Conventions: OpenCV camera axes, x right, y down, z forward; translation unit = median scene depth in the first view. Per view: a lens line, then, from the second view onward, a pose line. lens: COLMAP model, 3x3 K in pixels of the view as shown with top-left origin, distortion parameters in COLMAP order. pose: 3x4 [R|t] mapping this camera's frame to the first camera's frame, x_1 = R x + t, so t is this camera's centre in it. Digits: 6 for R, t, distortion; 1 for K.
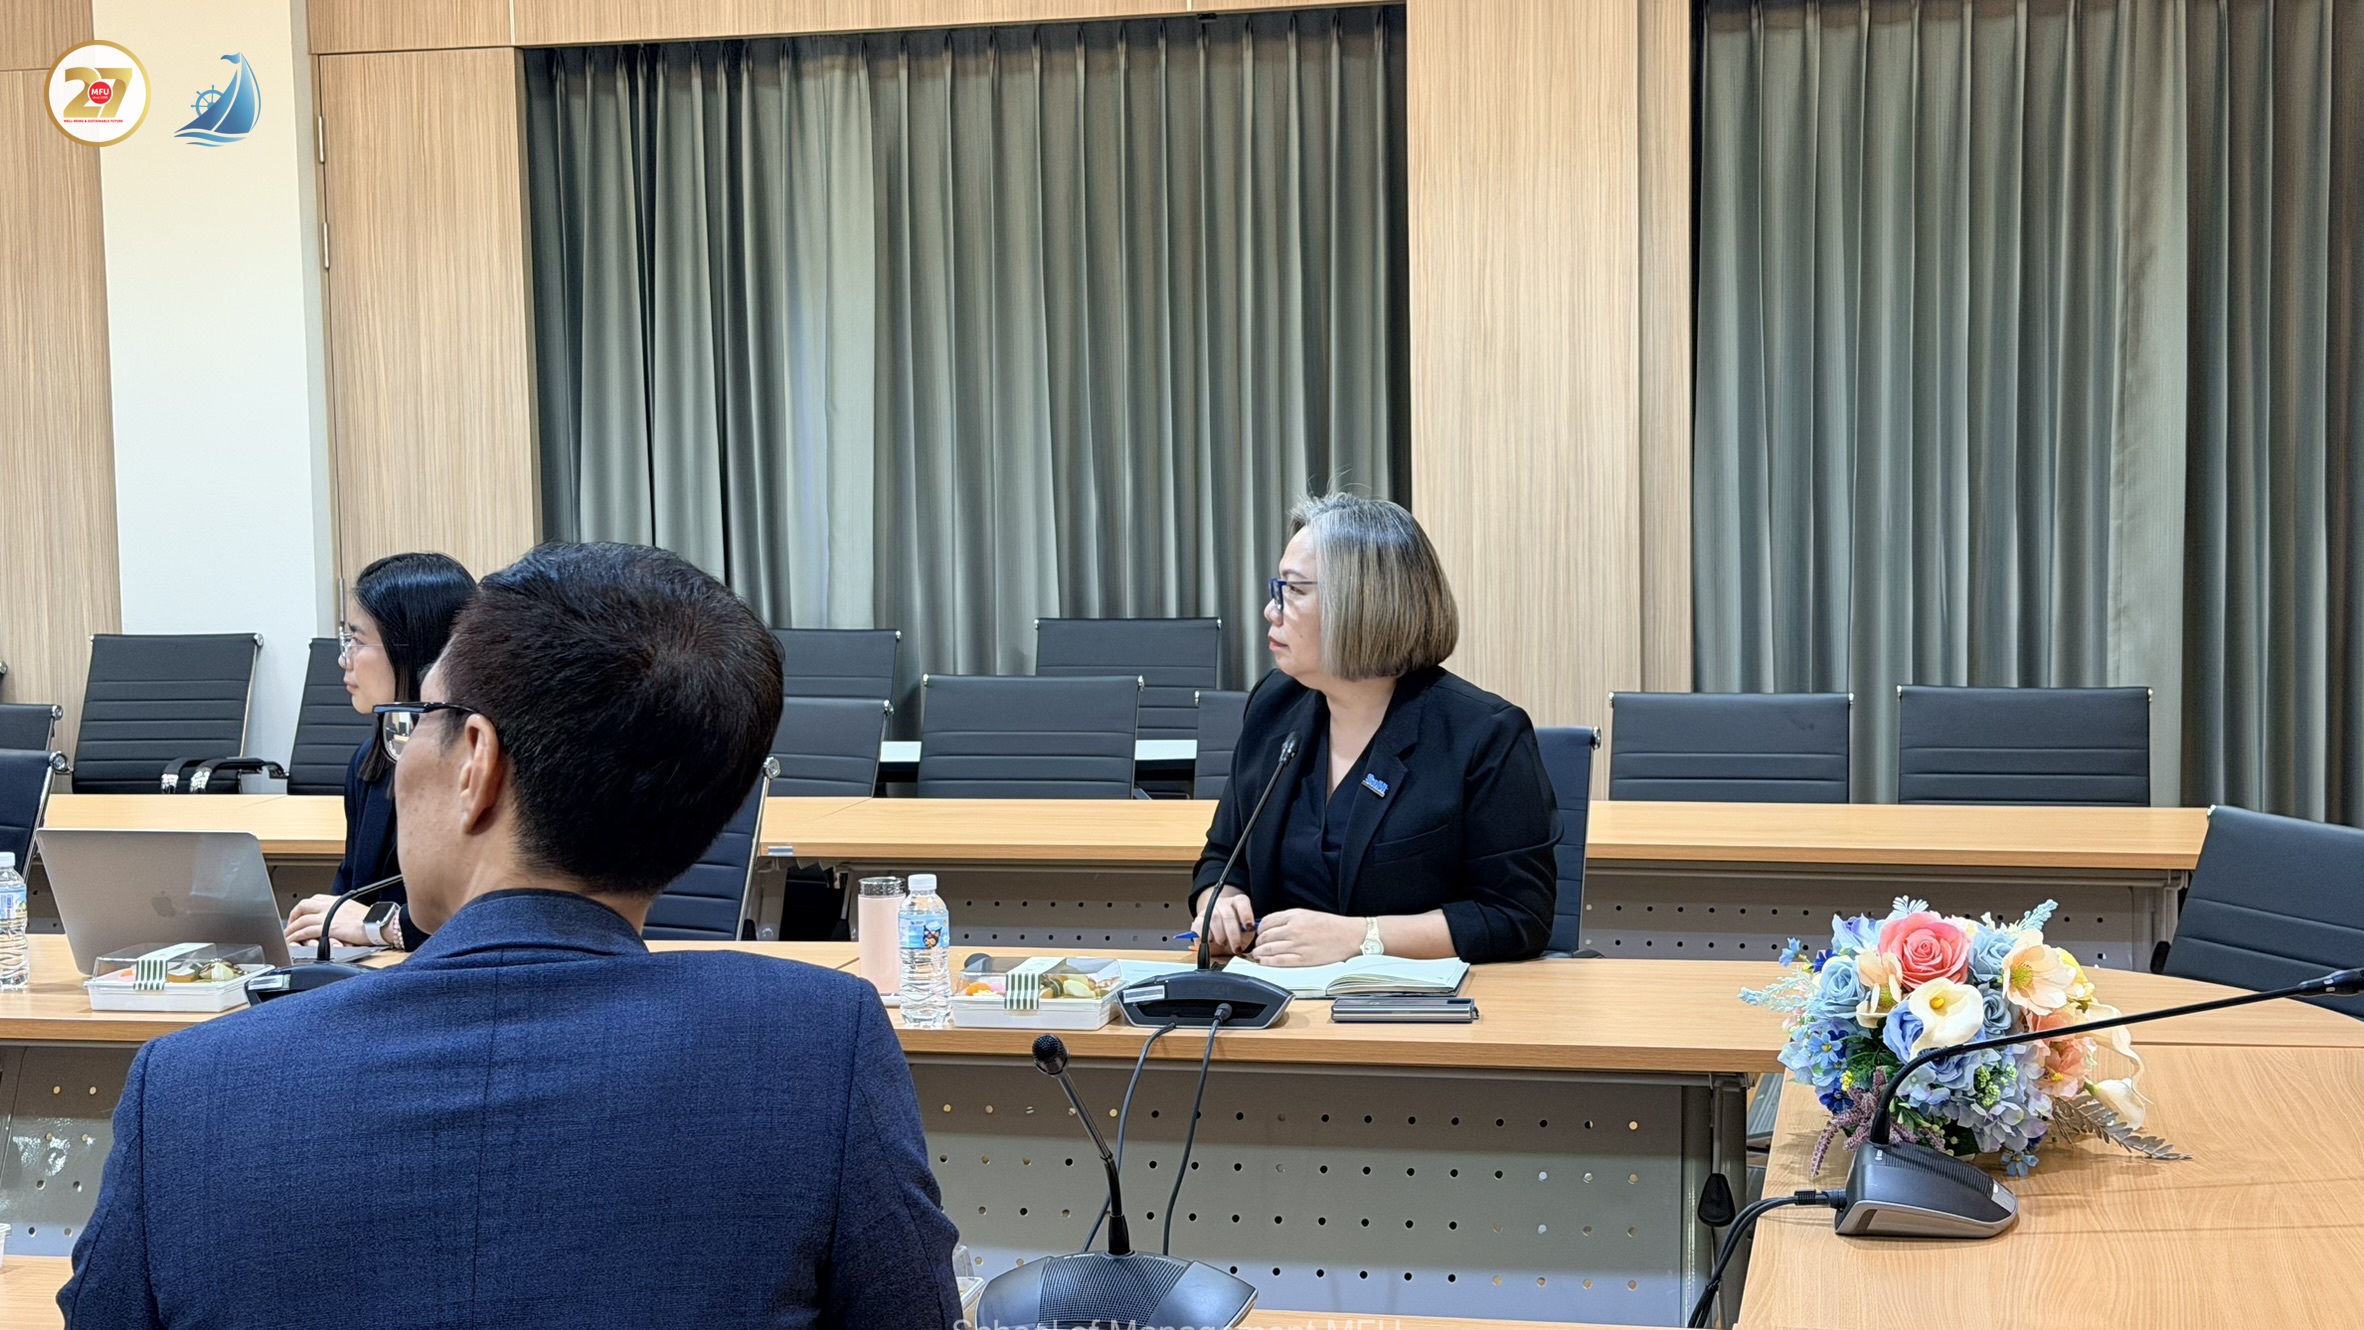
lens RADIAL K [[3313.1, 0, 1182.0], [0, 3313.1, 665.0], [0, 0, 1]] dist [0.091158, 0.085868]
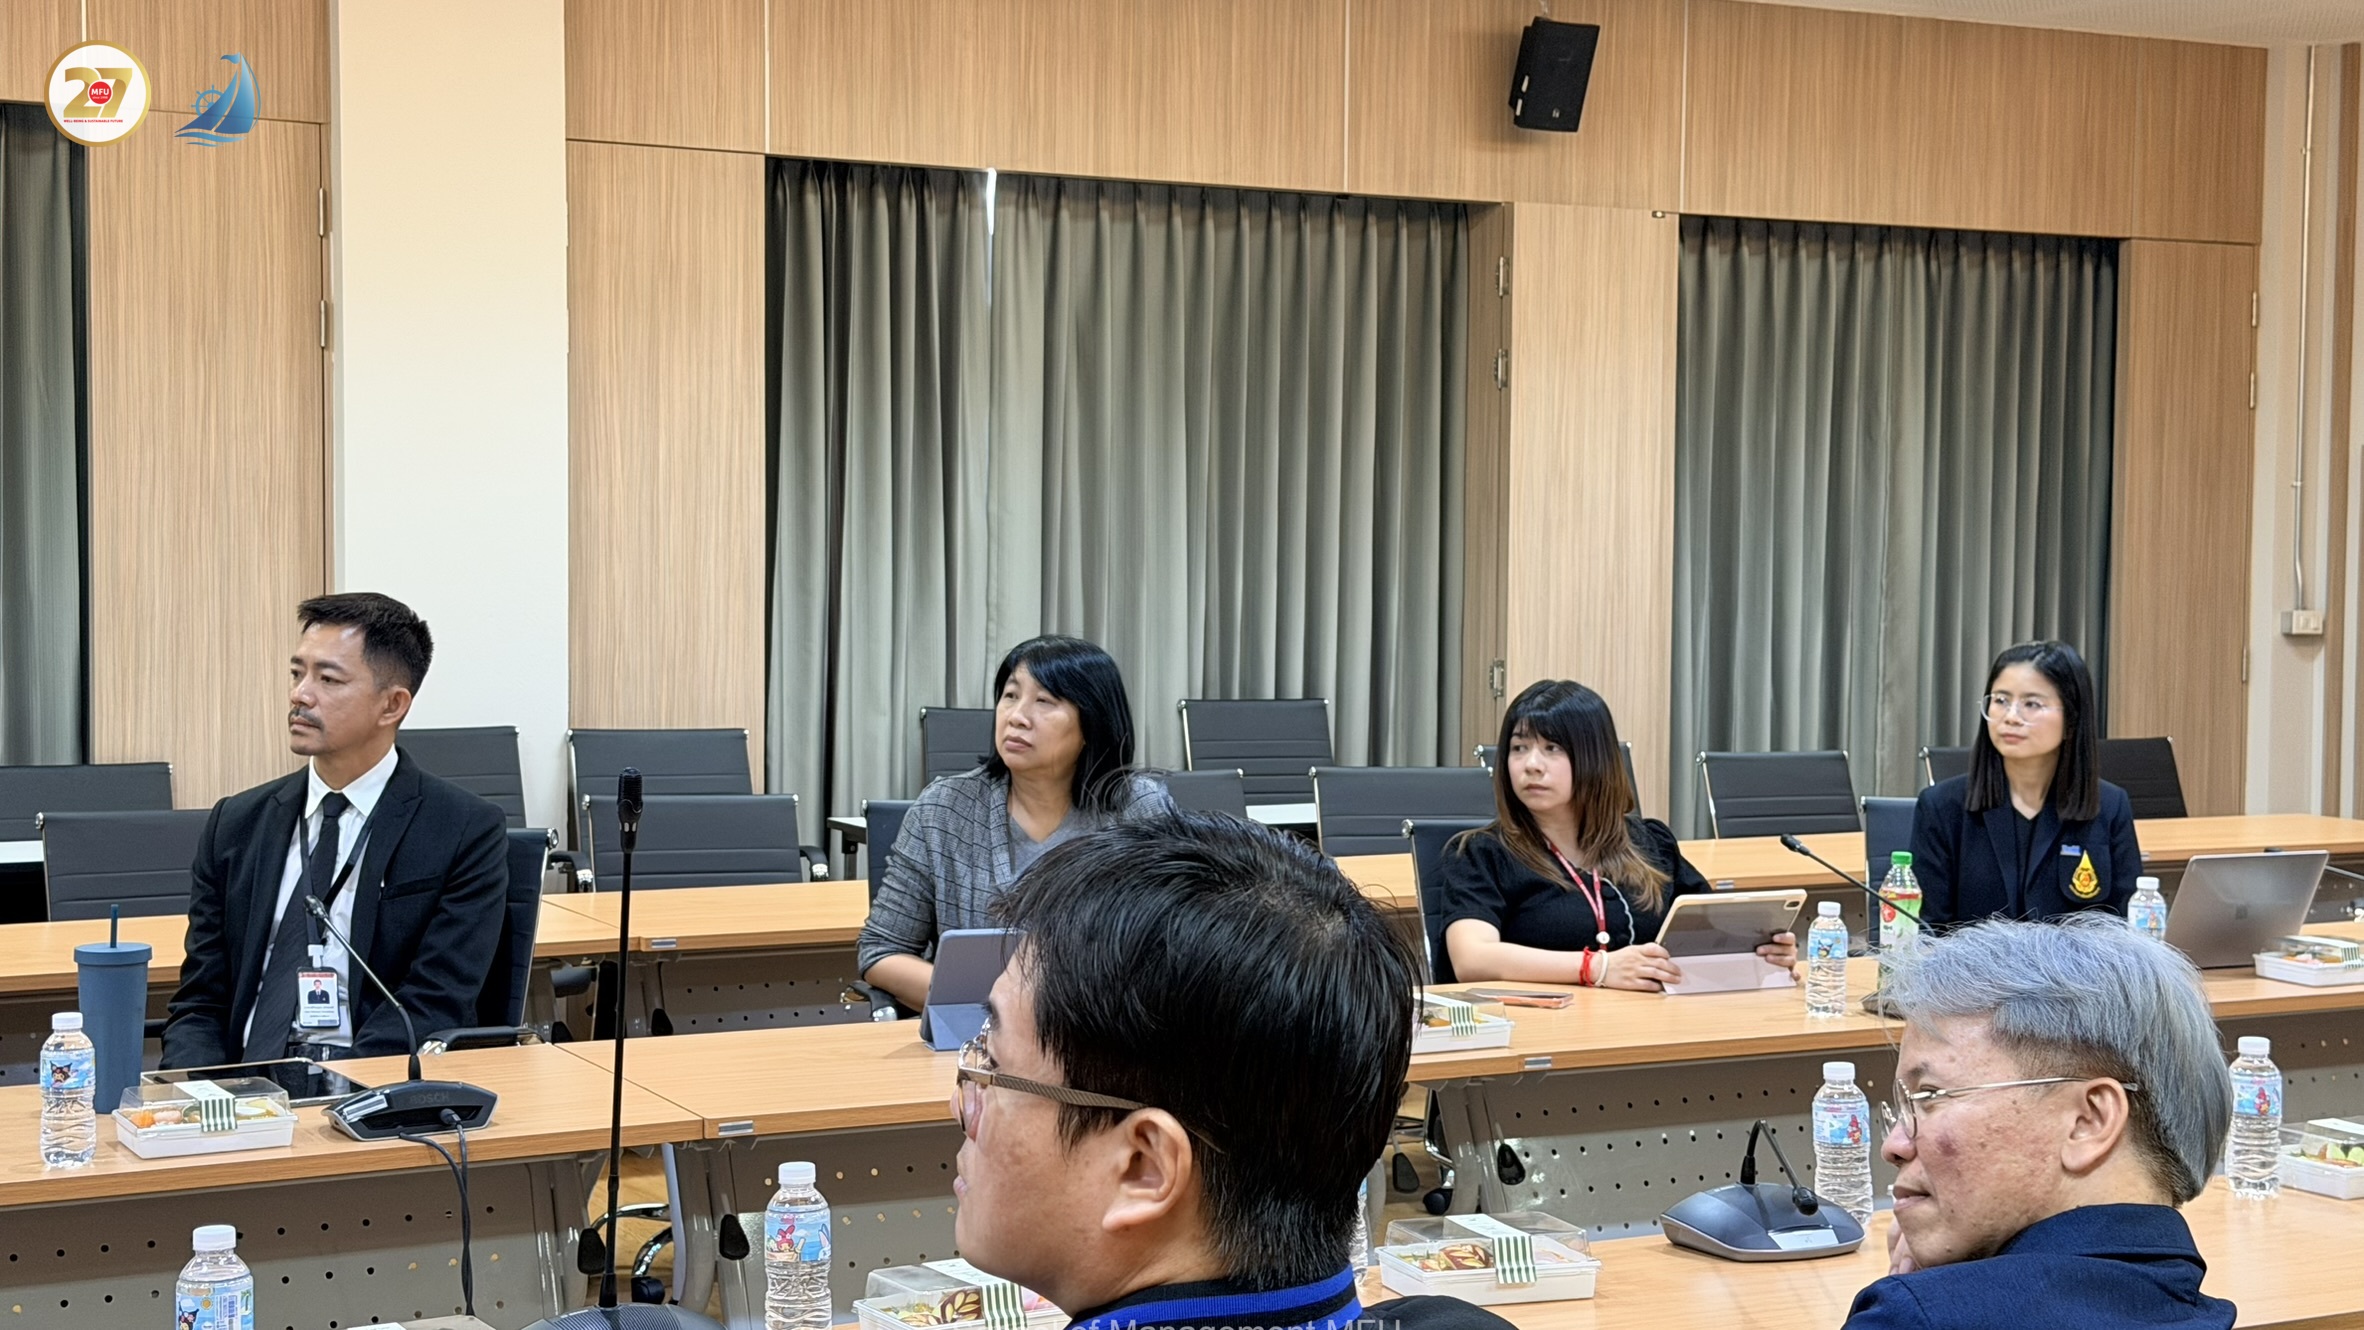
lens RADIAL K [[3313.1, 0, 1182.0], [0, 3313.1, 665.0], [0, 0, 1]] dist [0.091158, 0.085868]
pose [[0.731179, 0.002177, 0.682183, -0.802254], [0.027140, 0.999110, -0.032277, 0.009813], [-0.681646, 0.042115, 0.730469, 0.163690]]
